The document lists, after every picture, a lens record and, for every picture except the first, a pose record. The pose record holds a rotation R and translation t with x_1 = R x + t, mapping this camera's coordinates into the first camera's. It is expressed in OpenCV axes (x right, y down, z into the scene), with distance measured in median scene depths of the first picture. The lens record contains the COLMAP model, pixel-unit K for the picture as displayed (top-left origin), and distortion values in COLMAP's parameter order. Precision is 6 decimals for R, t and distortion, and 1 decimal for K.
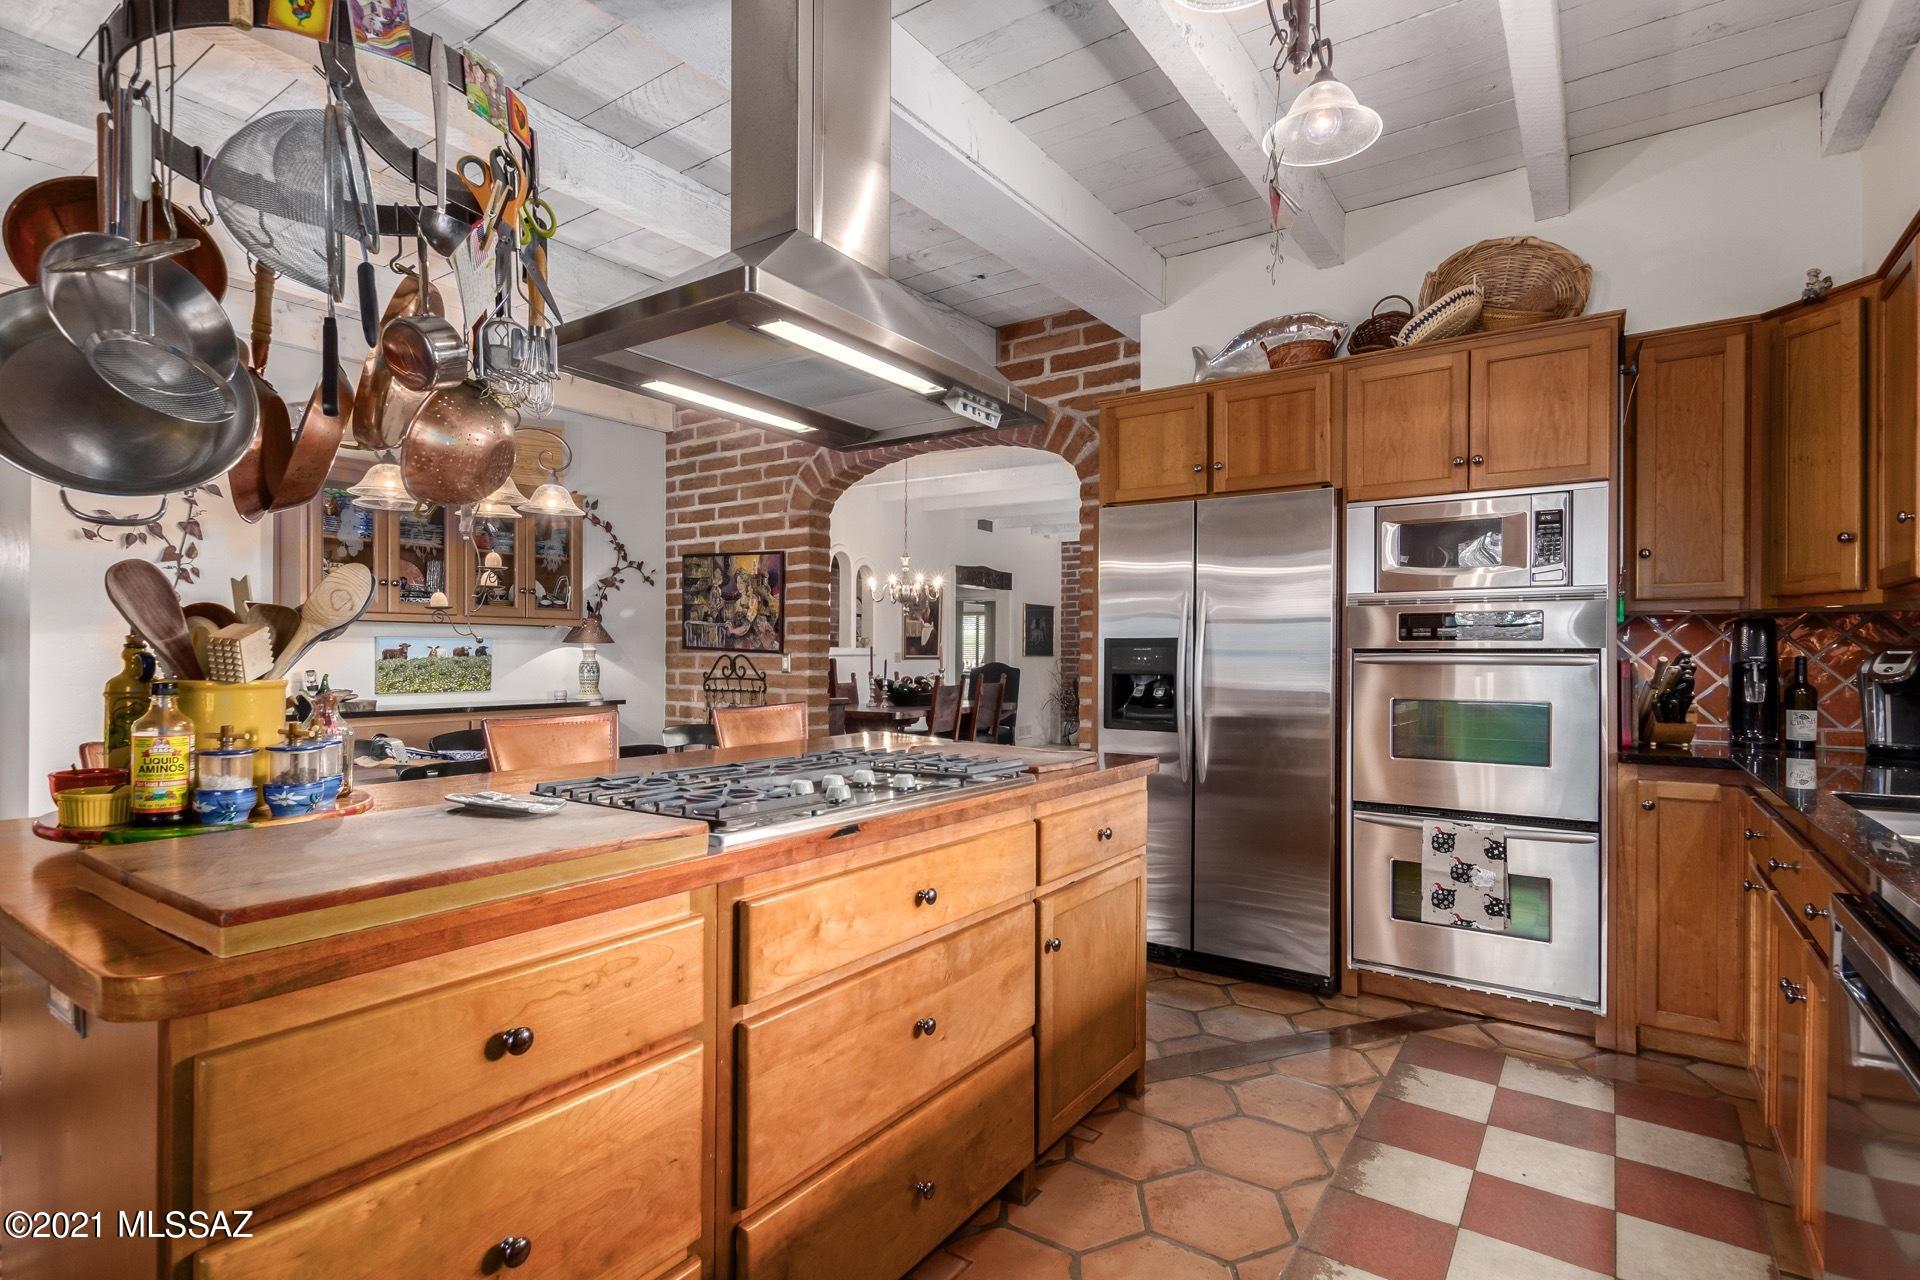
lens RADIAL K [[939.6, 0, 953.9], [0, 939.6, 652.1], [0, 0, 1]] dist [0.018945, -0.001625]
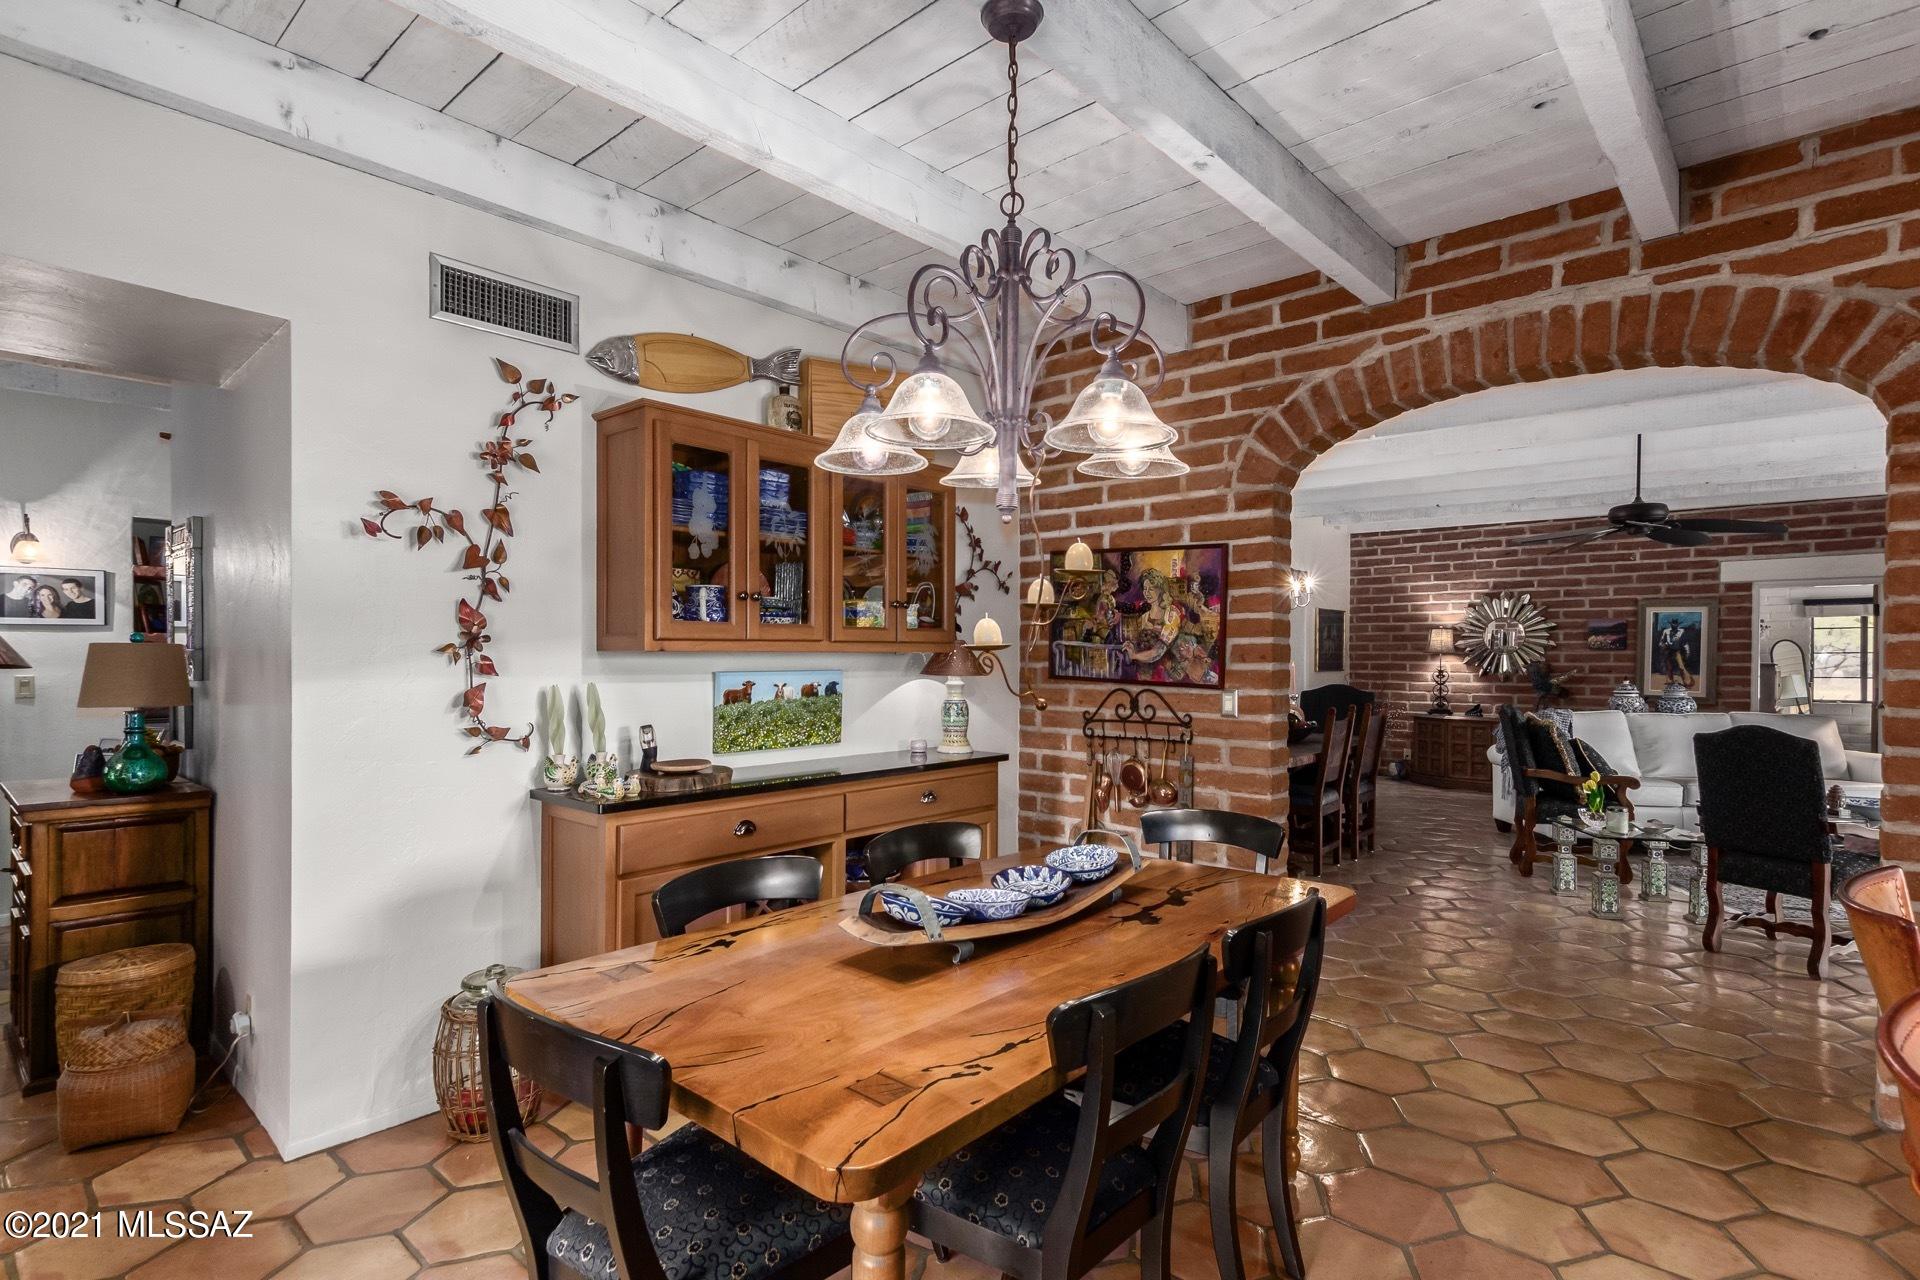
lens RADIAL K [[939.6, 0, 953.5], [0, 939.6, 659.6], [0, 0, 1]] dist [0.018945, -0.001625]
pose [[0.993033, 0.000296, -0.117839, -0.300042], [0.000607, 0.999971, 0.007631, -0.026305], [0.117838, -0.007650, 0.993003, 0.277833]]
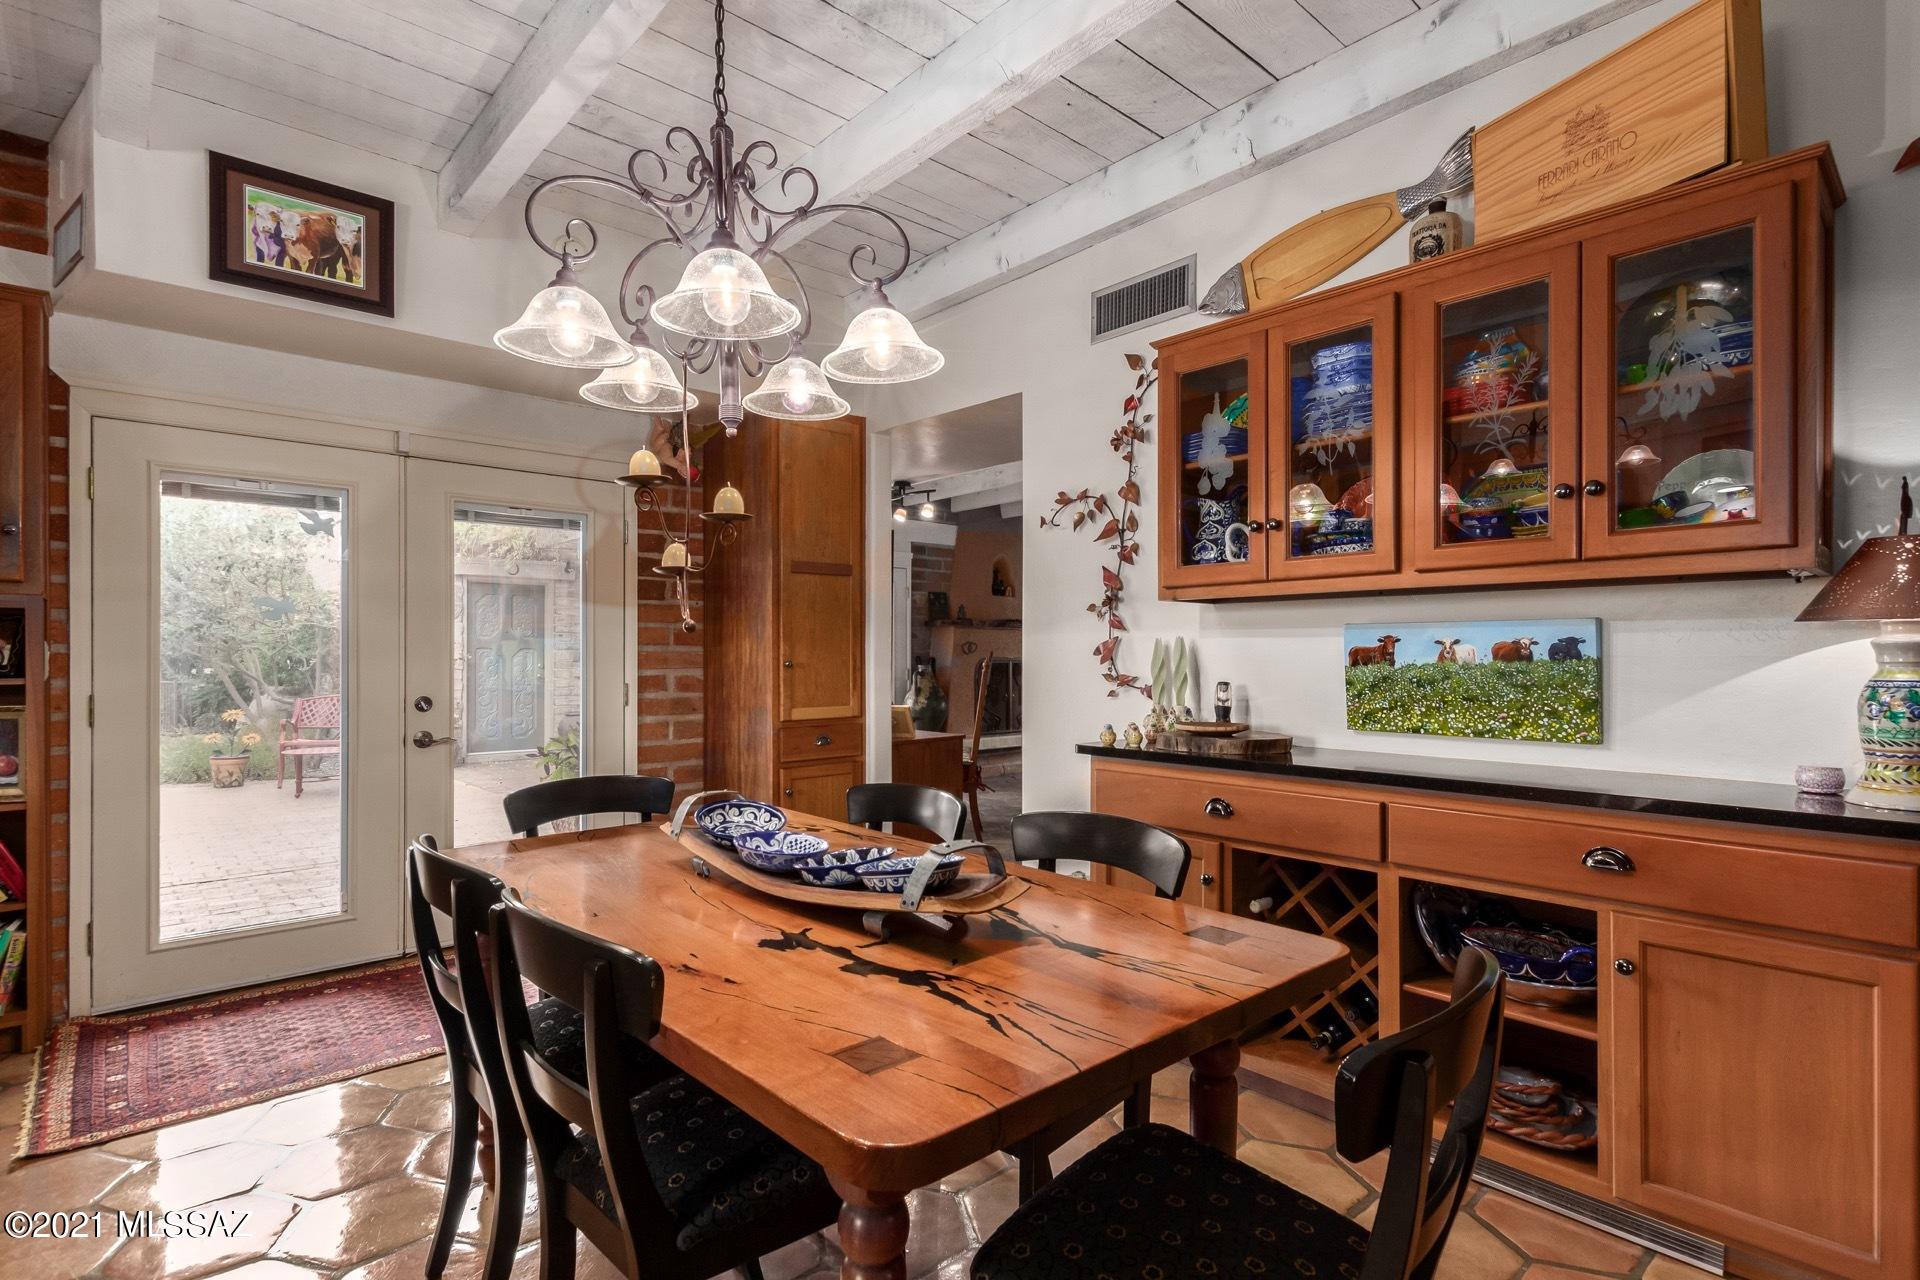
lens RADIAL K [[939.6, 0, 959.9], [0, 939.6, 651.6], [0, 0, 1]] dist [0.018945, -0.001625]
pose [[-0.220725, -0.005279, -0.975322, -0.023663], [0.002447, 0.999979, -0.005966, 0.001712], [0.975333, -0.003704, -0.220708, 0.766866]]
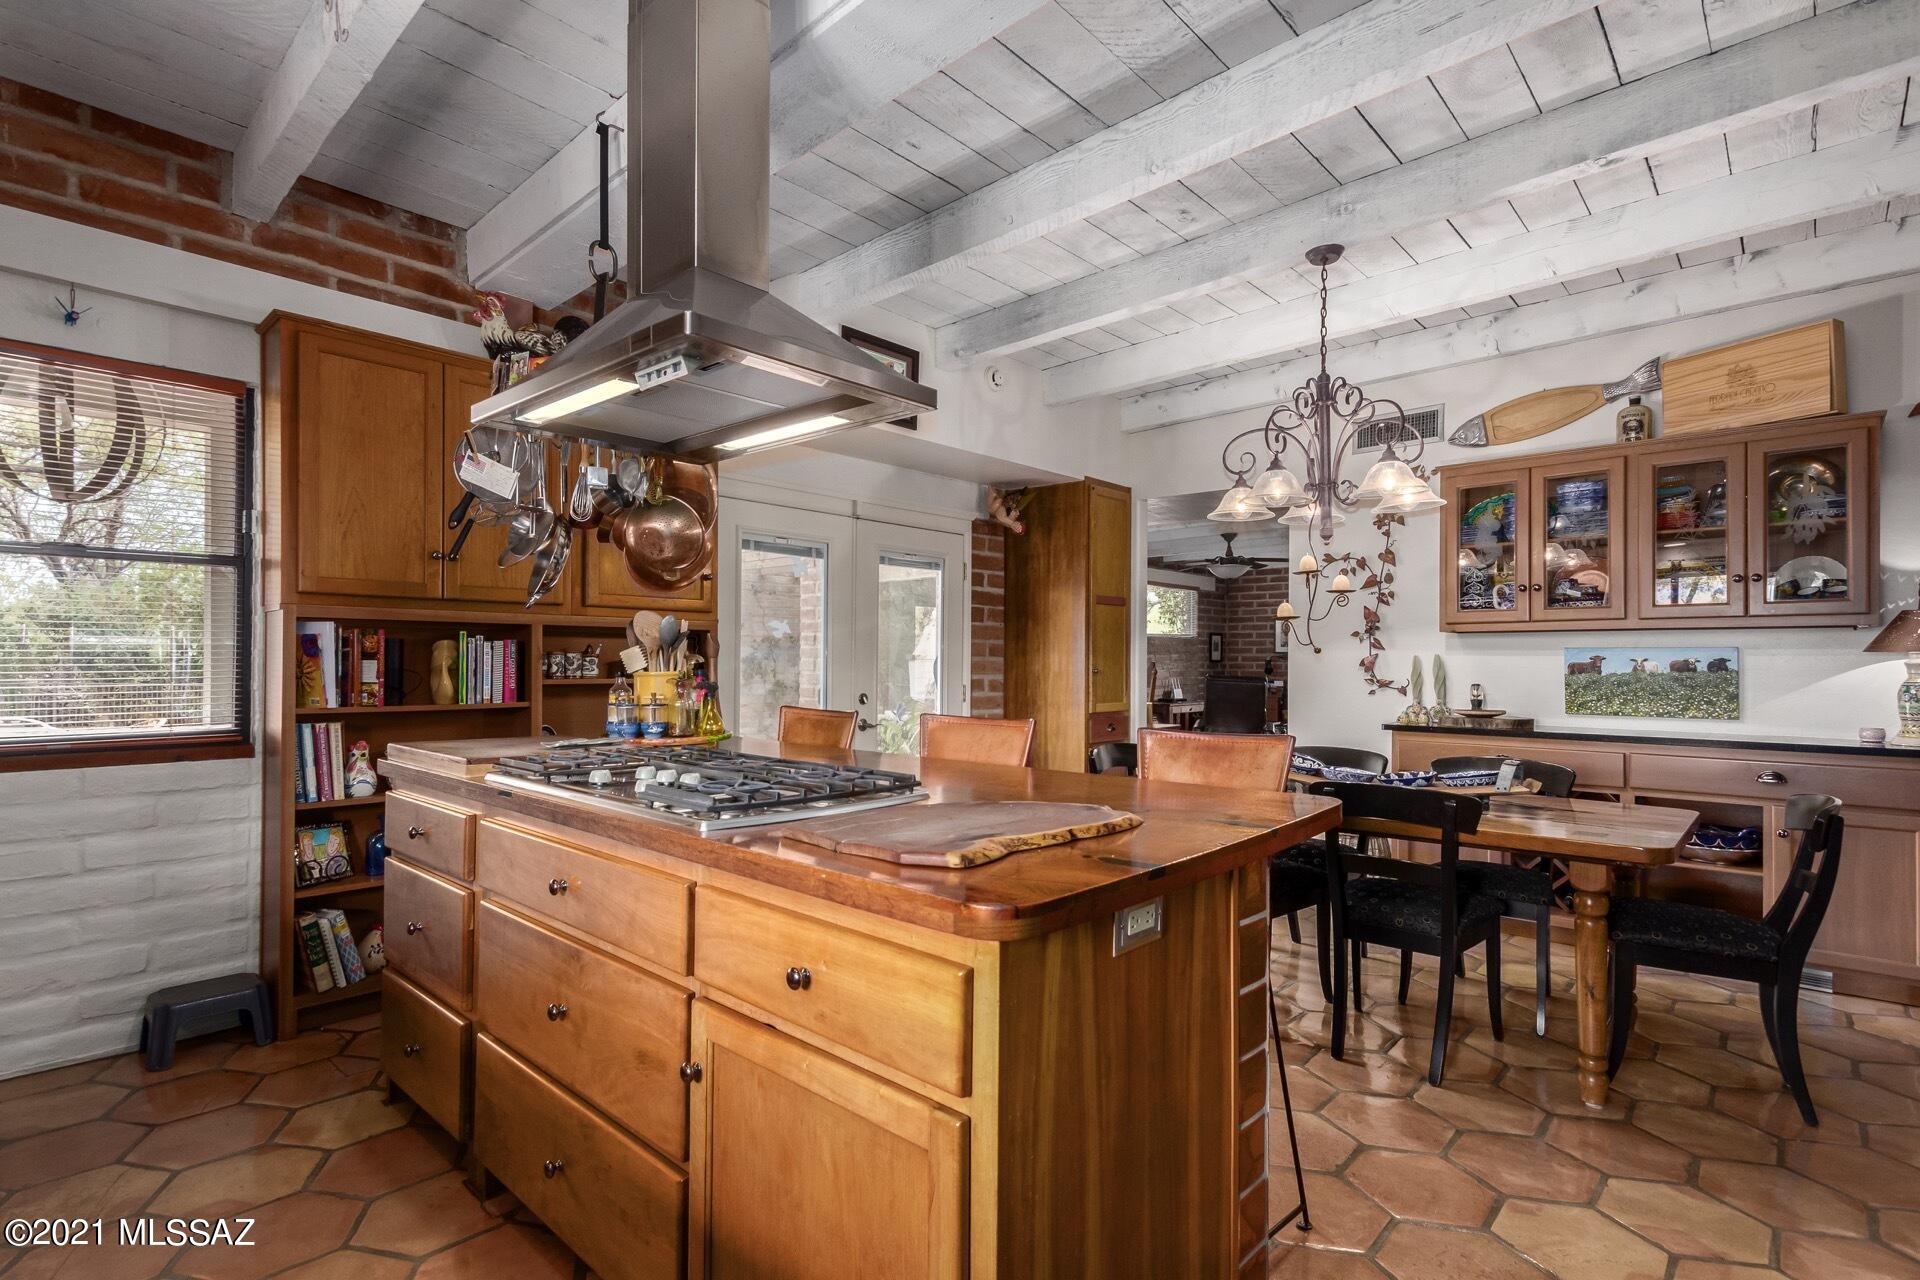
lens RADIAL K [[939.6, 0, 954.7], [0, 939.6, 655.3], [0, 0, 1]] dist [0.018945, -0.001625]
pose [[-0.124411, -0.012686, -0.992150, 0.285698], [-0.004039, 0.999916, -0.012279, 0.002692], [0.992223, 0.002480, -0.124452, 0.464199]]
